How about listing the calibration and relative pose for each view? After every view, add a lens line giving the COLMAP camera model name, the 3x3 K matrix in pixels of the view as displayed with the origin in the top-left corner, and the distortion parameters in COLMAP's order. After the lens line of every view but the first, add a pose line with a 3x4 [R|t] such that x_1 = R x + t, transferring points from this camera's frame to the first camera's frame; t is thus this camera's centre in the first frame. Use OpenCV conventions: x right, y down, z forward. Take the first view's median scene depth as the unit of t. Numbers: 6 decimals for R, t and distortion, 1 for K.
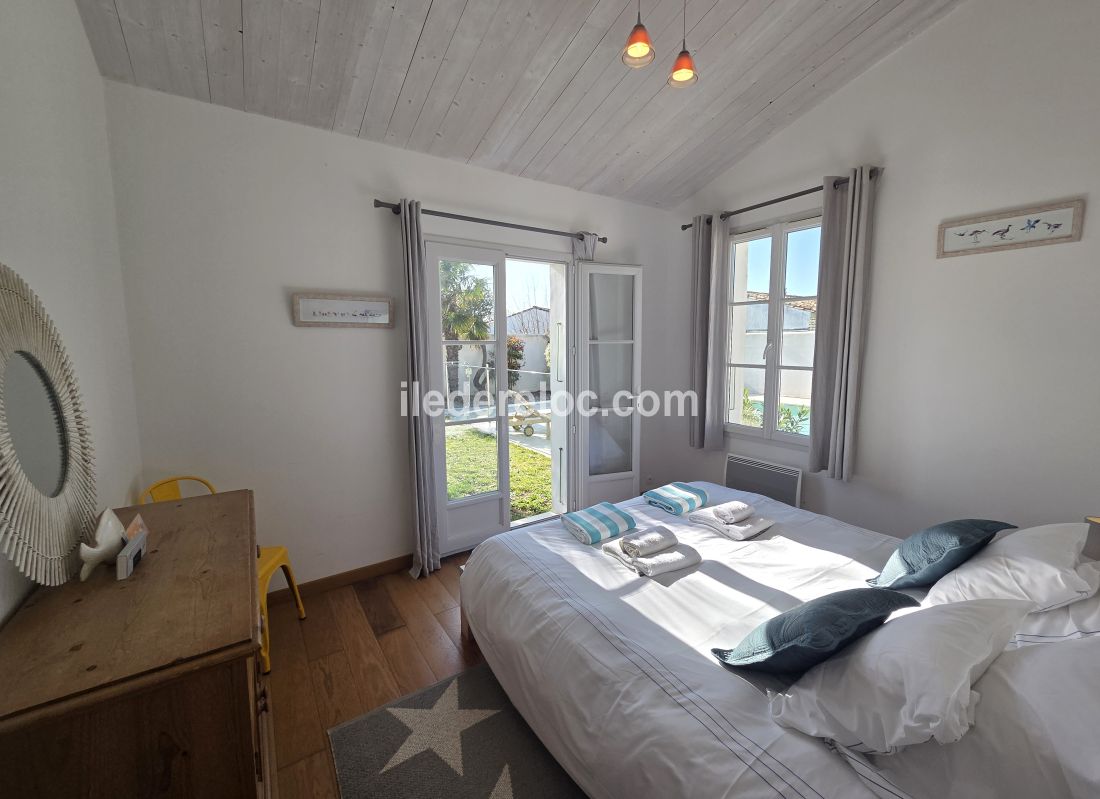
lens RADIAL K [[450.7, 0, 559.3], [0, 450.7, 389.6], [0, 0, 1]] dist [0.005887, -0.000136]
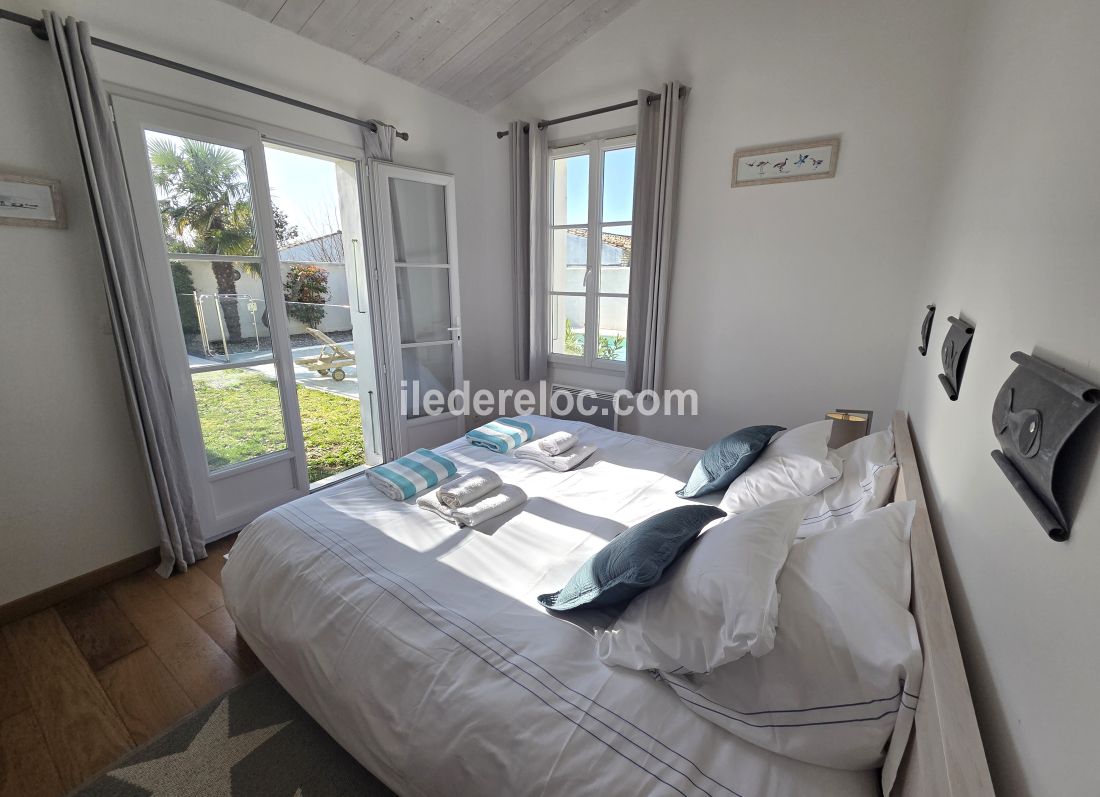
lens RADIAL K [[450.7, 0, 551.5], [0, 450.7, 393.8], [0, 0, 1]] dist [0.005887, -0.000136]
pose [[0.937379, -0.077448, 0.339593, 0.053781], [0.026989, 0.988186, 0.150867, 0.021308], [-0.347265, -0.132254, 0.928394, 0.126266]]
